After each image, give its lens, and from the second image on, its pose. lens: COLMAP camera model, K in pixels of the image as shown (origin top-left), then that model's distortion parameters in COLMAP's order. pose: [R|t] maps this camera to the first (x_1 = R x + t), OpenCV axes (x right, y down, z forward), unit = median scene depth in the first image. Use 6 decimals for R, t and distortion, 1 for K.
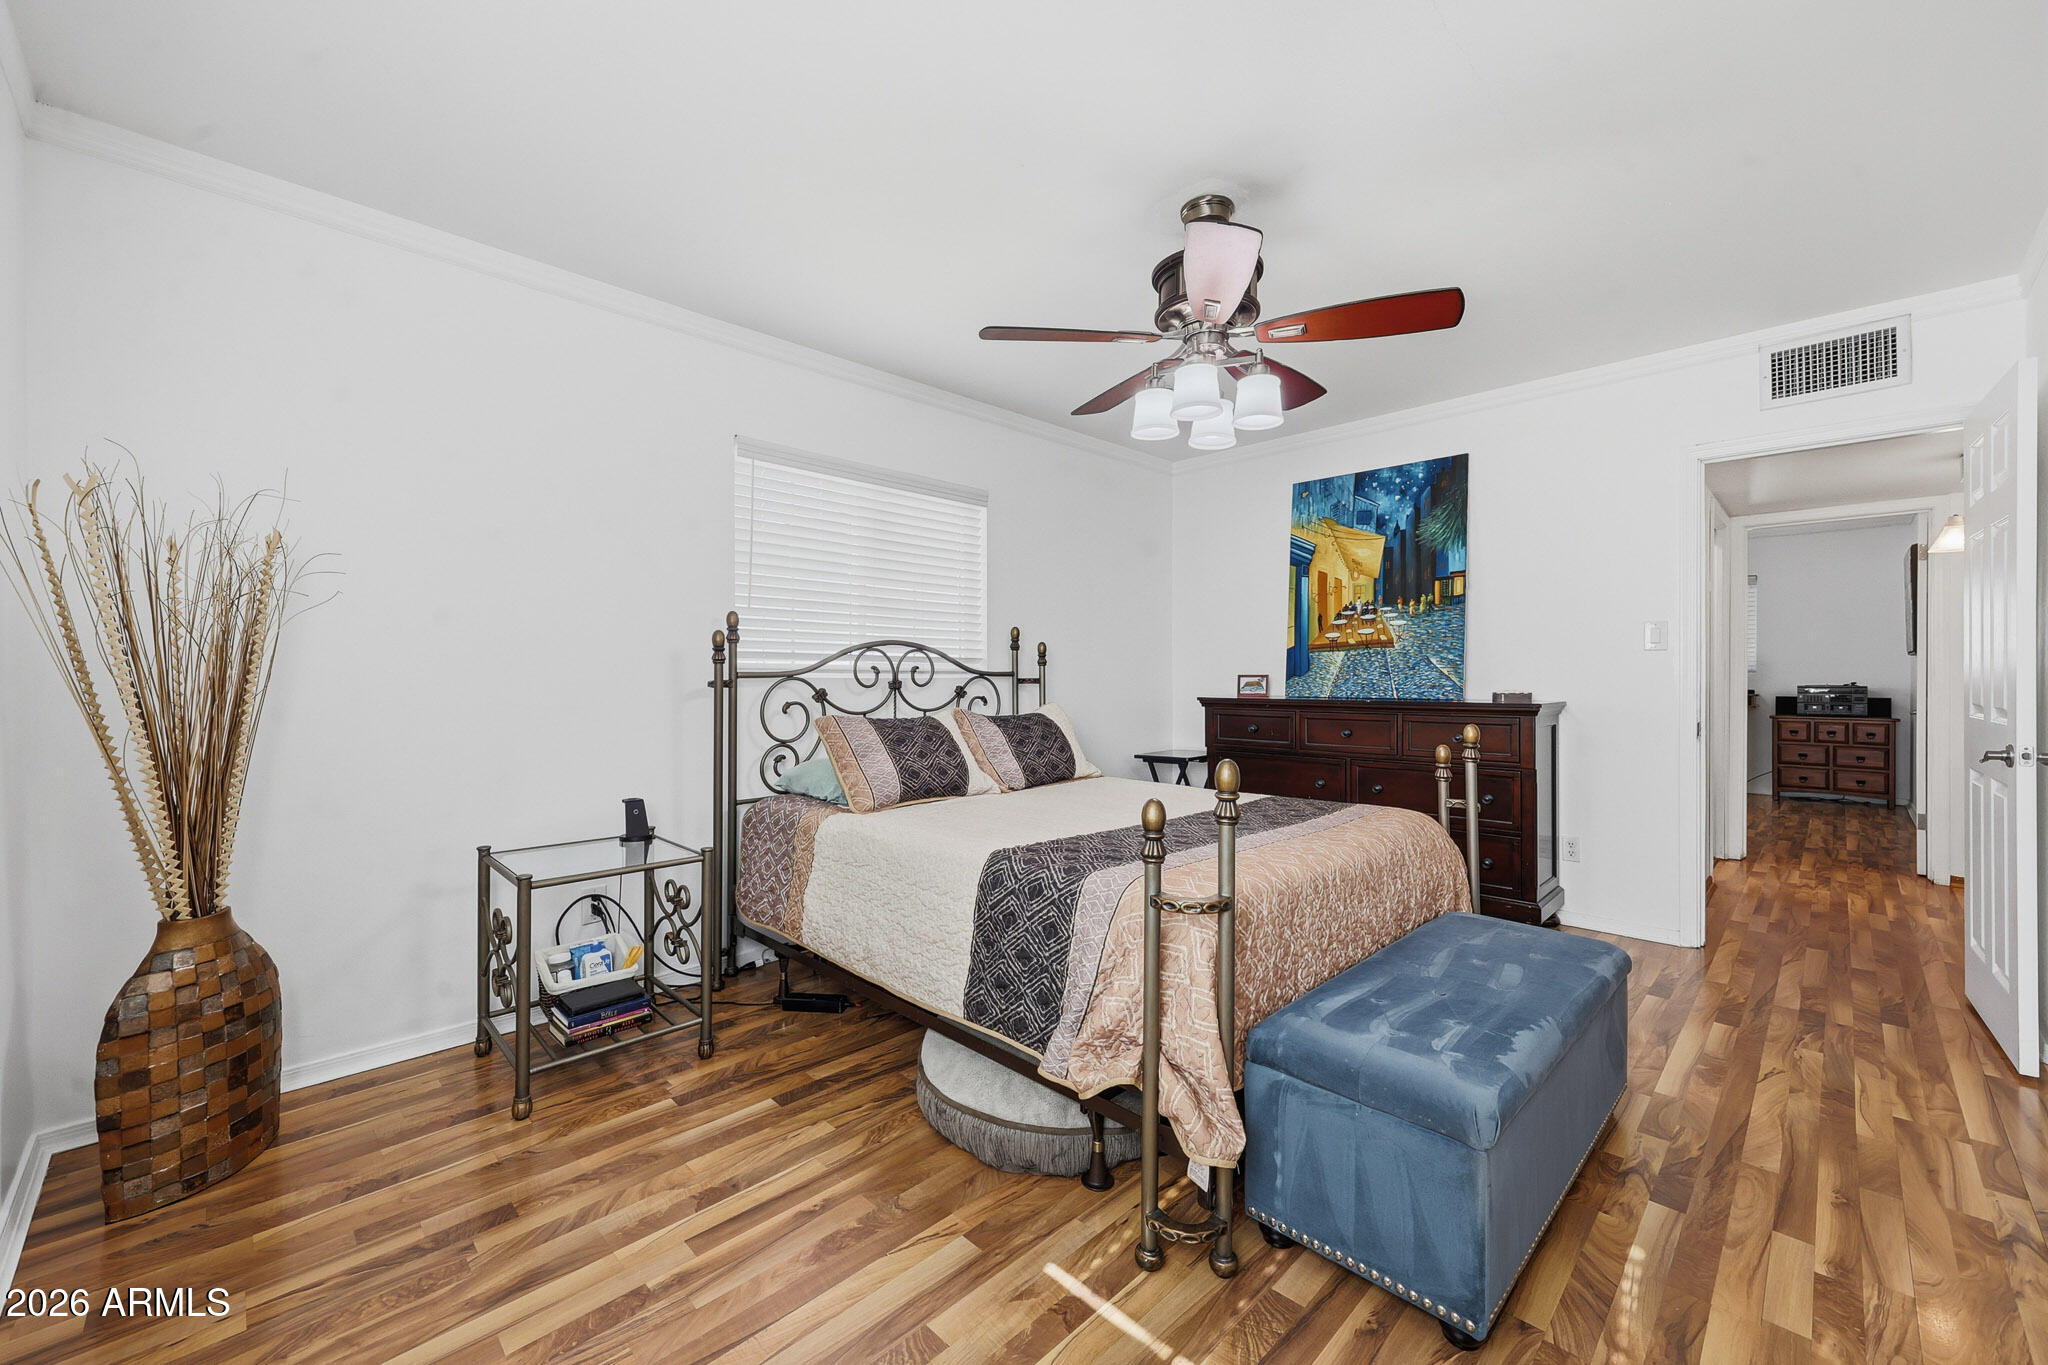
lens RADIAL K [[812.9, 0, 1014.5], [0, 812.9, 680.7], [0, 0, 1]] dist [0.012927, -0.000195]
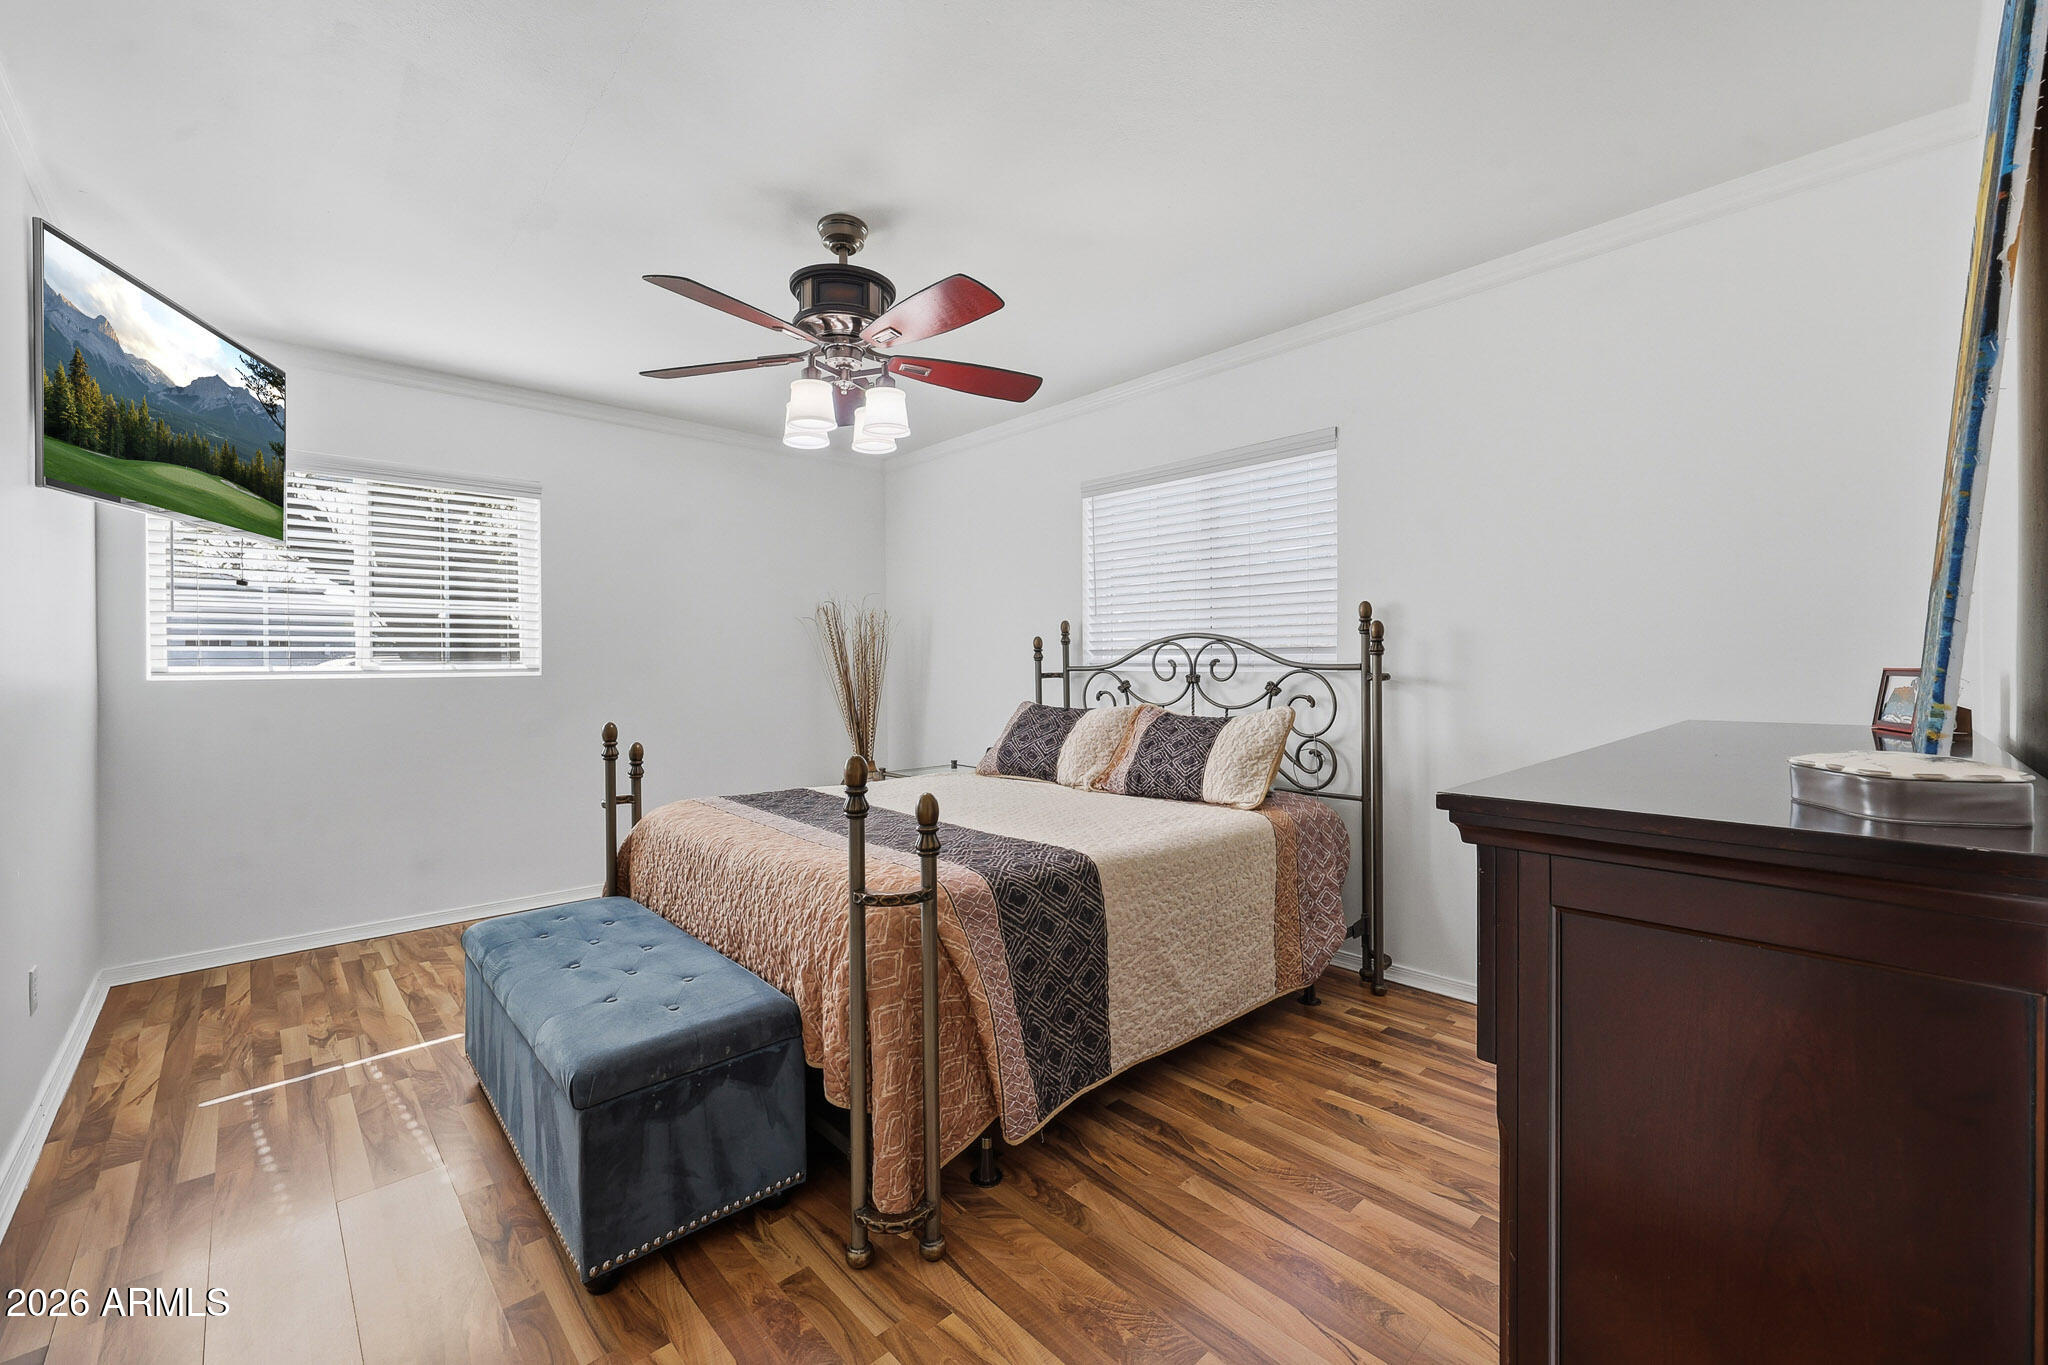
lens RADIAL K [[812.9, 0, 1001.5], [0, 812.9, 669.1], [0, 0, 1]] dist [0.012927, -0.000195]
pose [[-0.038075, 0.002379, -0.999272, 0.895882], [-0.002769, 0.999993, 0.002486, -0.008556], [0.999271, 0.002862, -0.038068, 0.871804]]
